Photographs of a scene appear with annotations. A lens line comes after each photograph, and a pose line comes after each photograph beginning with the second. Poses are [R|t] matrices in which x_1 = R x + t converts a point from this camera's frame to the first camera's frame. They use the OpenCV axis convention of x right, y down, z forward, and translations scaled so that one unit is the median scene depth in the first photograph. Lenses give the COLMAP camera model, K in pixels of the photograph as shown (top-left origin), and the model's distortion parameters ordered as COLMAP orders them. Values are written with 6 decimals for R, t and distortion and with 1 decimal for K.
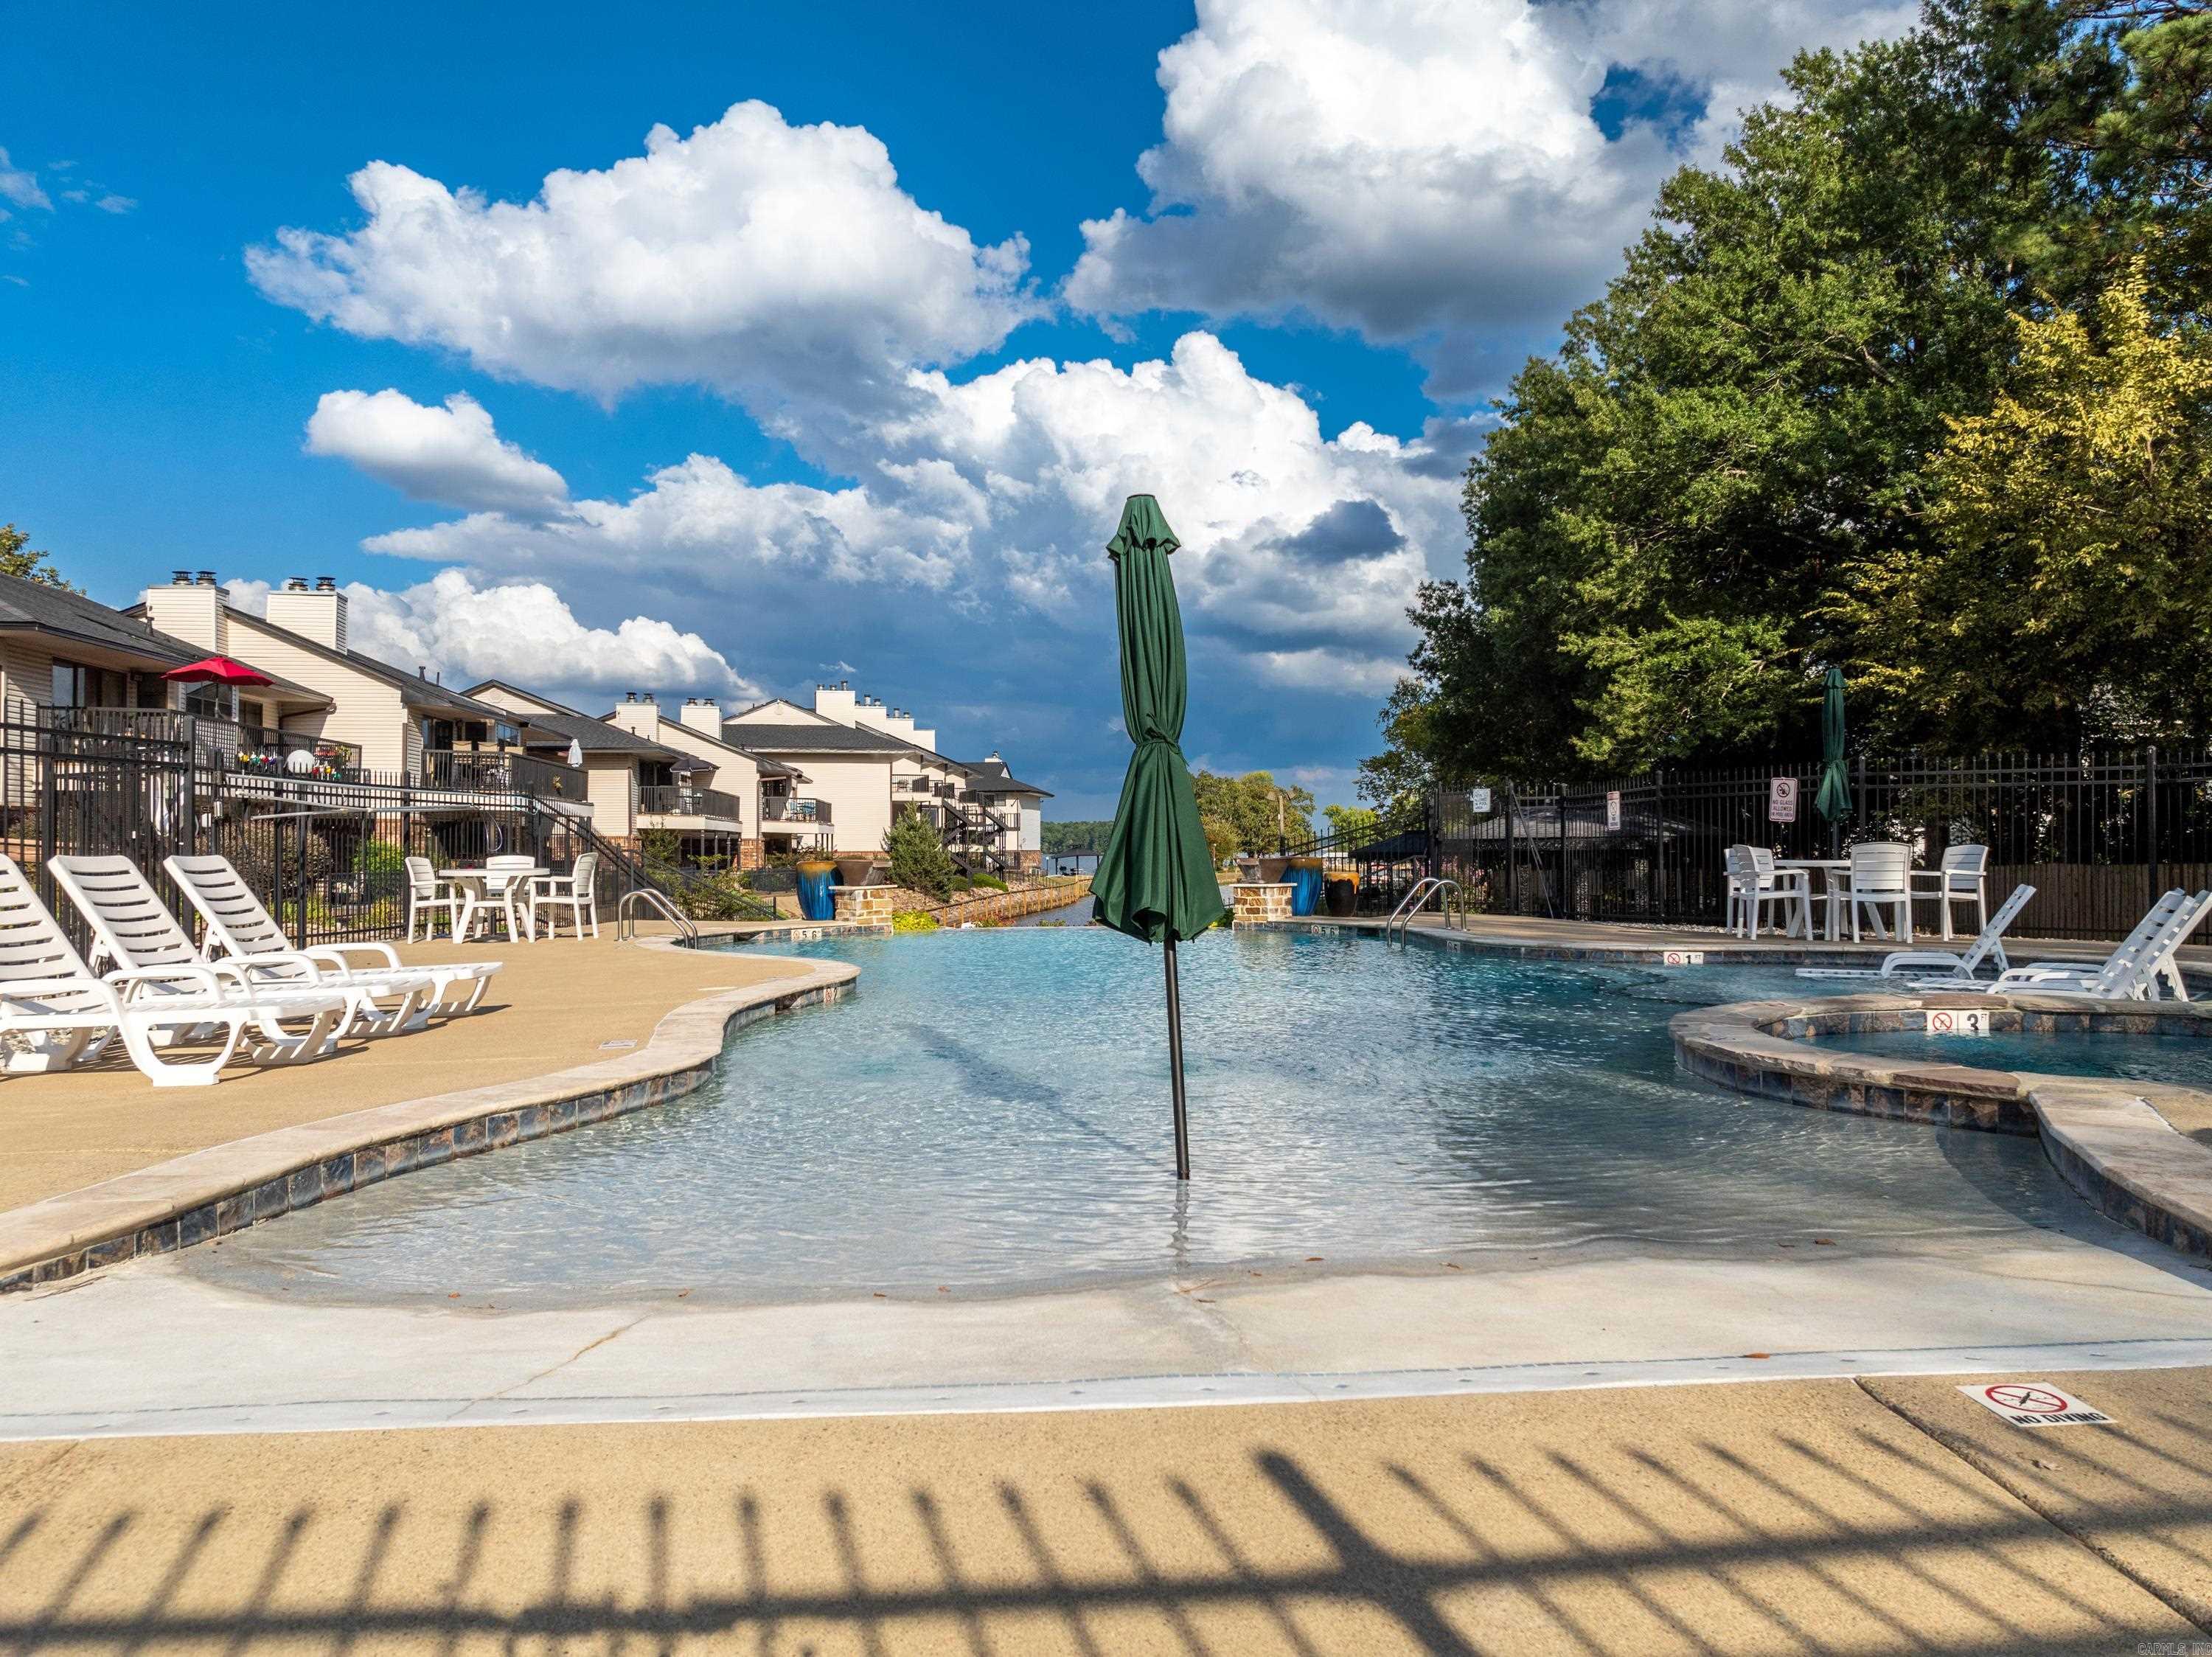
lens RADIAL K [[1677.2, 0, 1113.0], [0, 1677.2, 811.6], [0, 0, 1]] dist [0.017406, -0.006907]
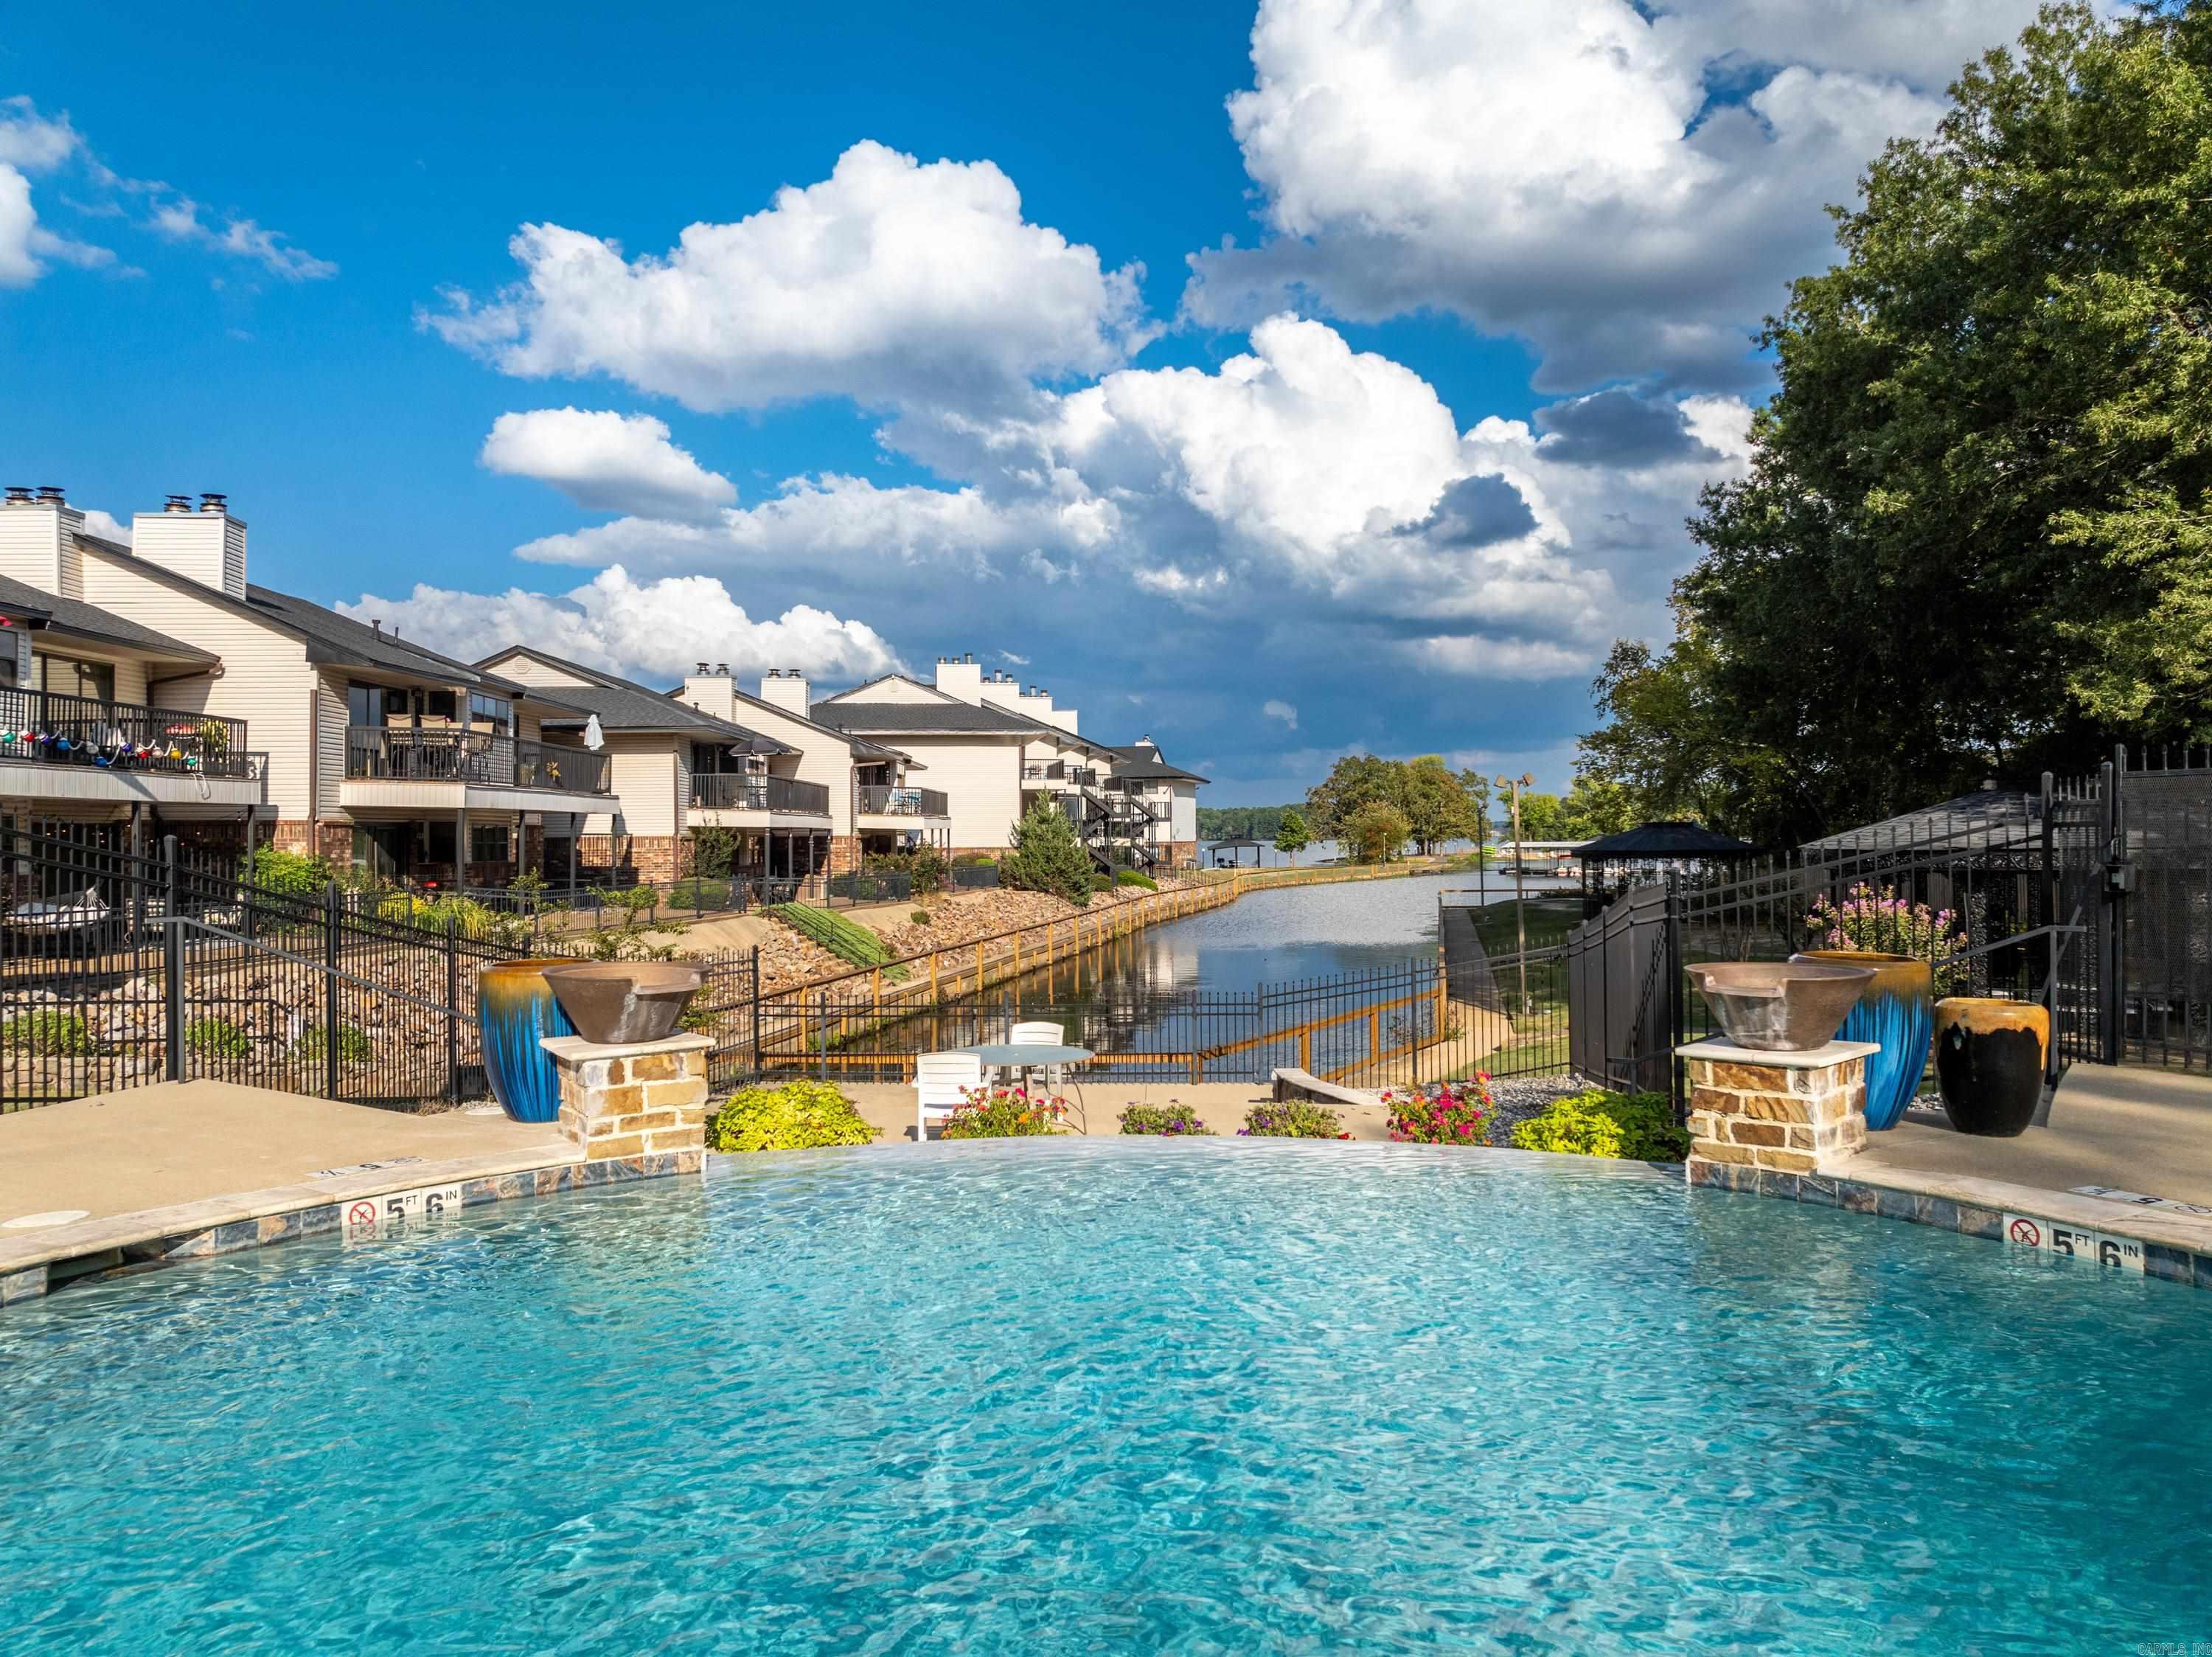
lens RADIAL K [[1545.2, 0, 1097.8], [0, 1545.2, 770.9], [0, 0, 1]] dist [-0.025181, 0.001013]
pose [[0.993842, -0.006677, -0.110603, -0.006981], [0.004836, 0.999845, -0.016906, -0.004514], [0.110699, 0.016267, 0.993721, 0.418665]]
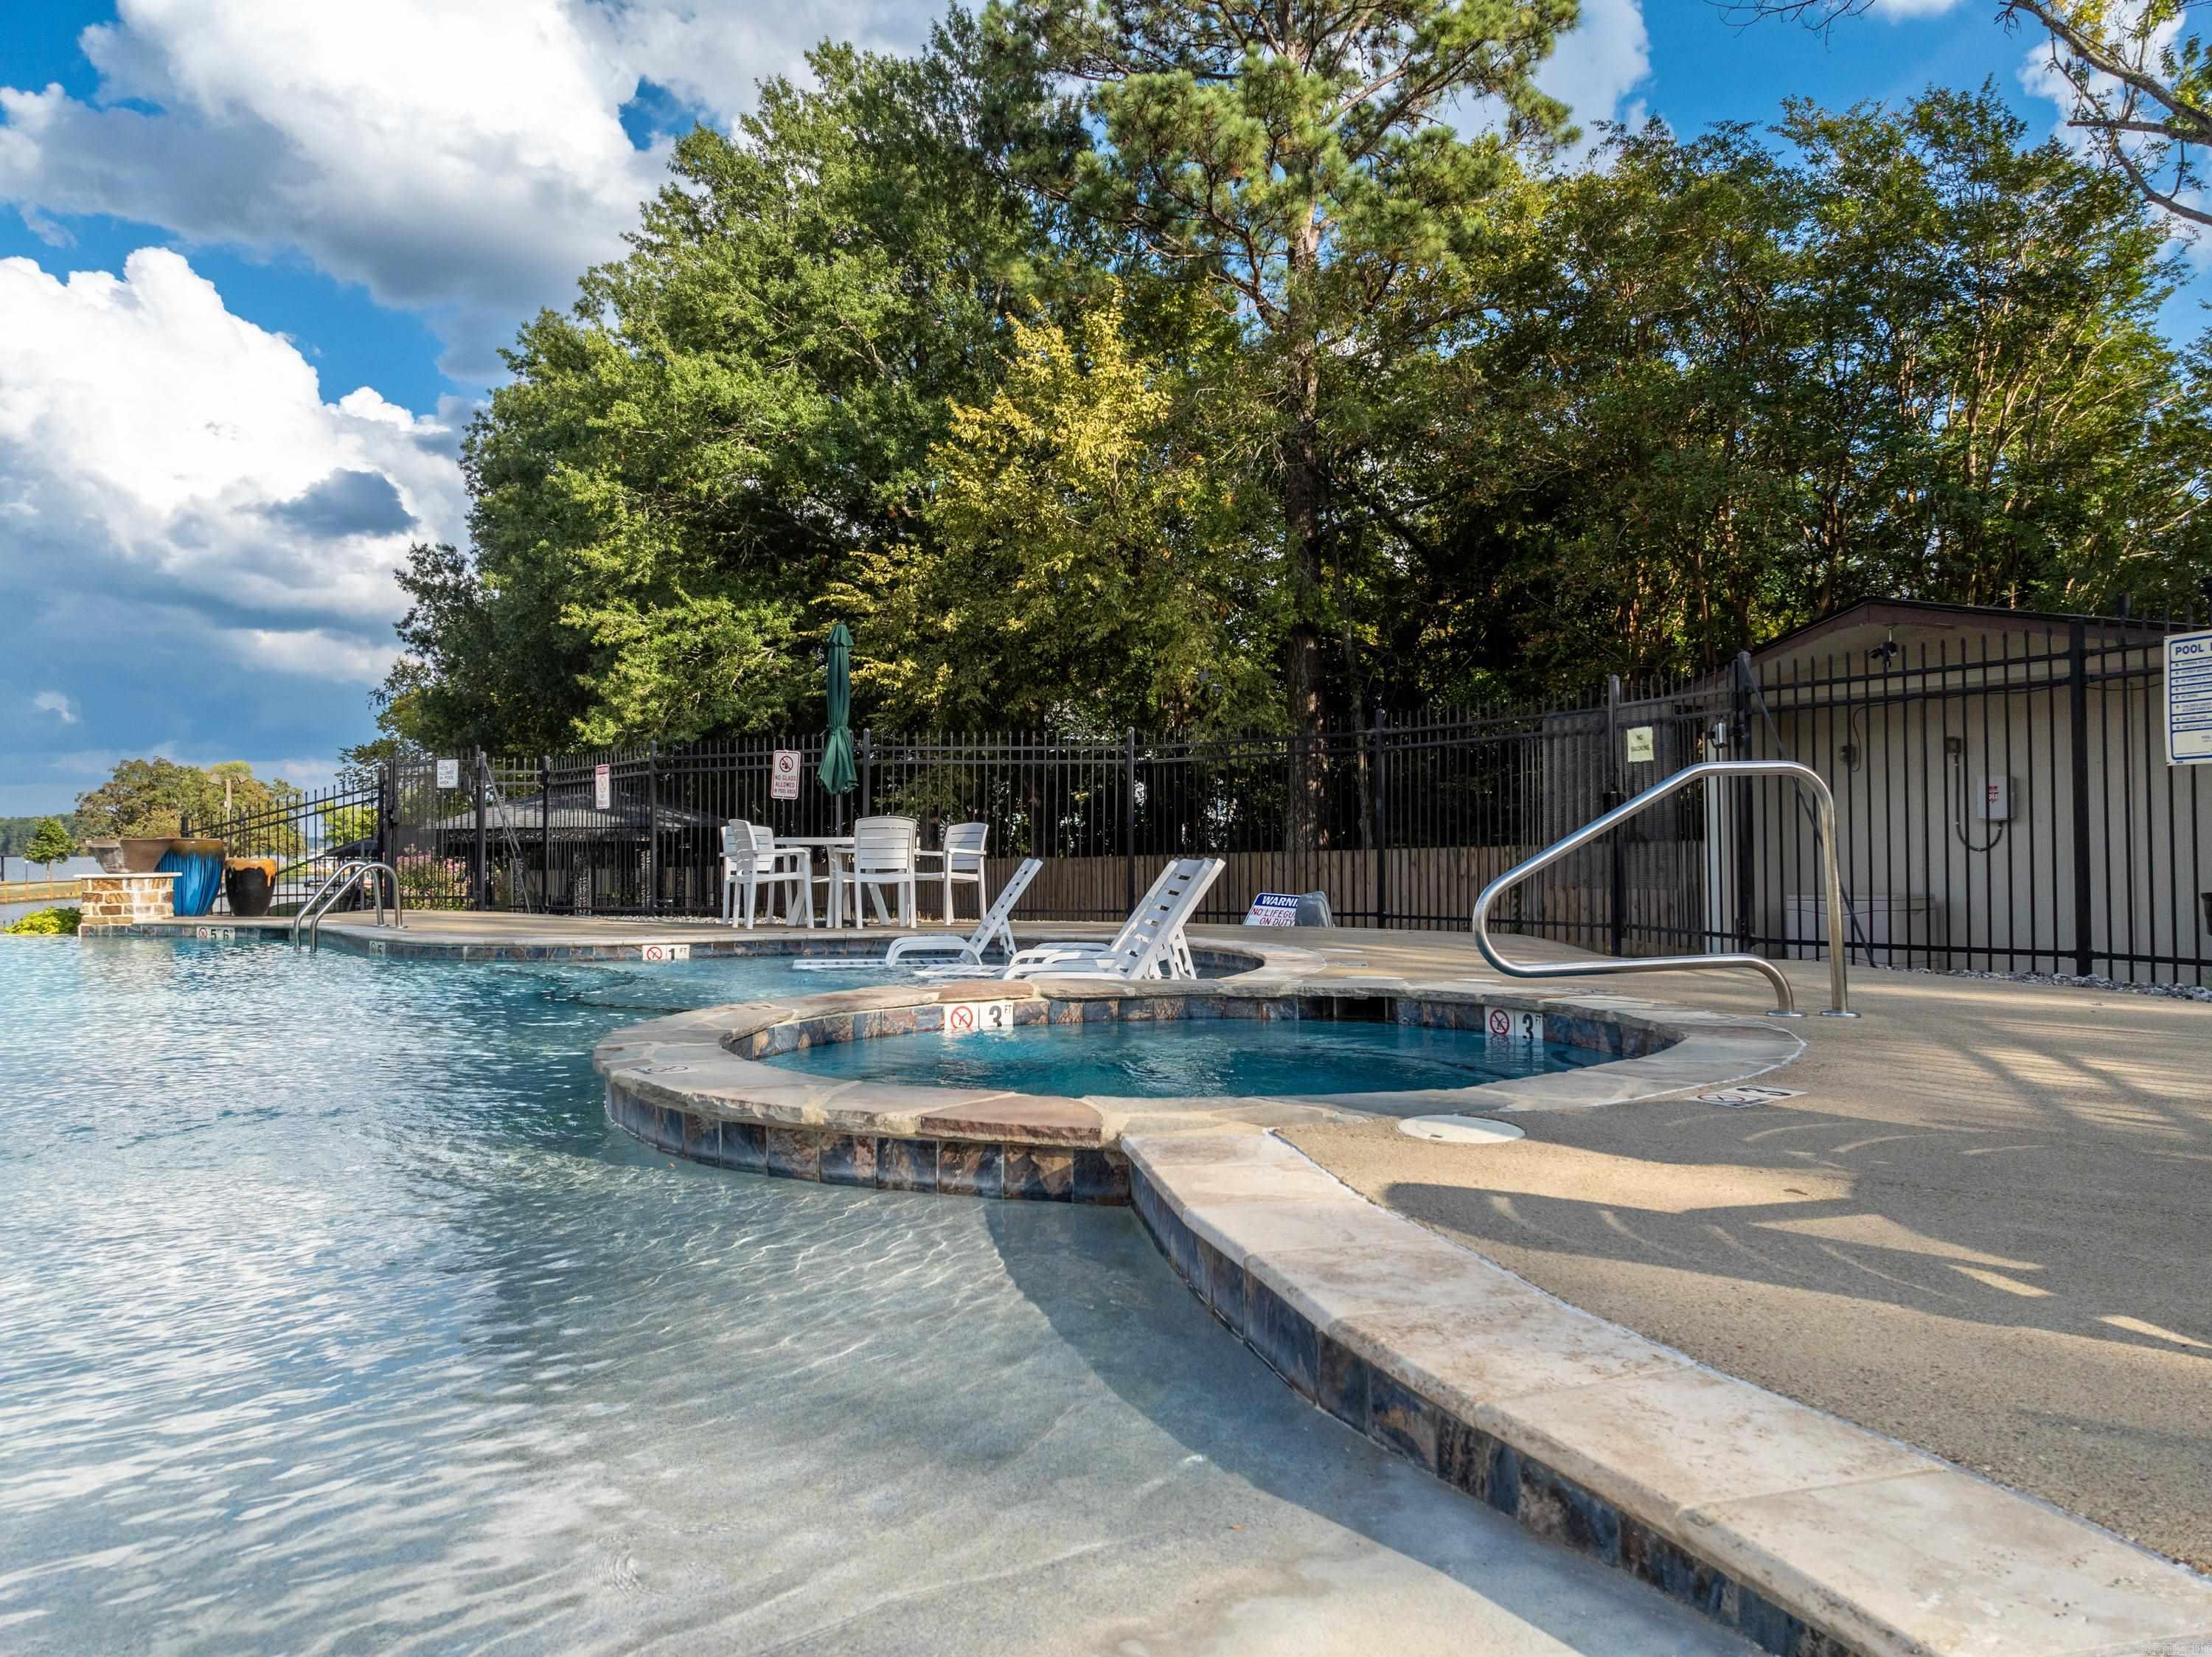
lens RADIAL K [[1646.8, 0, 1107.5], [0, 1646.8, 787.7], [0, 0, 1]] dist [0.003555, 0.012575]
pose [[0.843558, 0.022663, 0.536559, 0.037847], [-0.012984, 0.999678, -0.021811, 0.009304], [-0.536880, 0.011432, 0.843581, 0.087966]]
